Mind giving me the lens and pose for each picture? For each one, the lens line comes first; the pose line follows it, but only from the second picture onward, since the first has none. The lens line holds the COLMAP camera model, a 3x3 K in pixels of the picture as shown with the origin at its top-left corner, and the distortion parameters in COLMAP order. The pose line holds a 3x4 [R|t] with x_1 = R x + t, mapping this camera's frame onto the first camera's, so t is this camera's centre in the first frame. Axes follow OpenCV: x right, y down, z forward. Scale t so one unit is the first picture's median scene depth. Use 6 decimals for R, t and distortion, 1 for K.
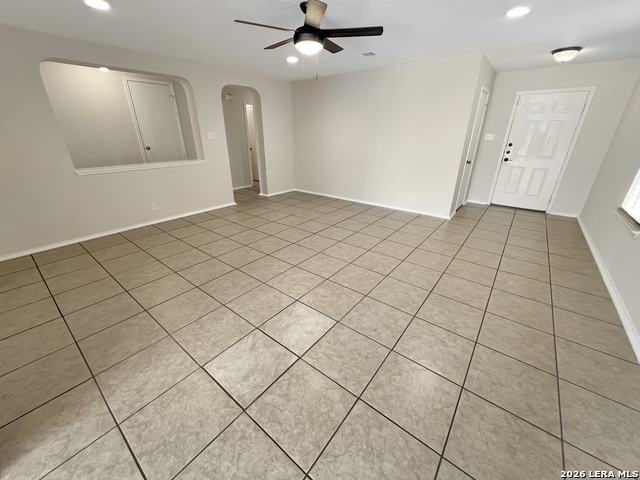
lens RADIAL K [[257.3, 0, 317.7], [0, 257.3, 239.6], [0, 0, 1]] dist [0.000886, -0.000196]
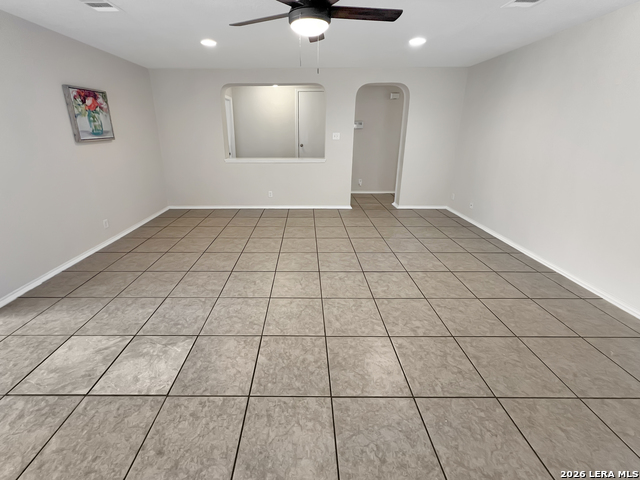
lens RADIAL K [[264.4, 0, 301.7], [0, 264.4, 208.0], [0, 0, 1]] dist [0.002079, -0.000170]
pose [[0.615802, 0.218675, -0.756947, 0.433882], [-0.301311, 0.953048, 0.030201, -0.176302], [0.728010, 0.209478, 0.652778, 0.402987]]
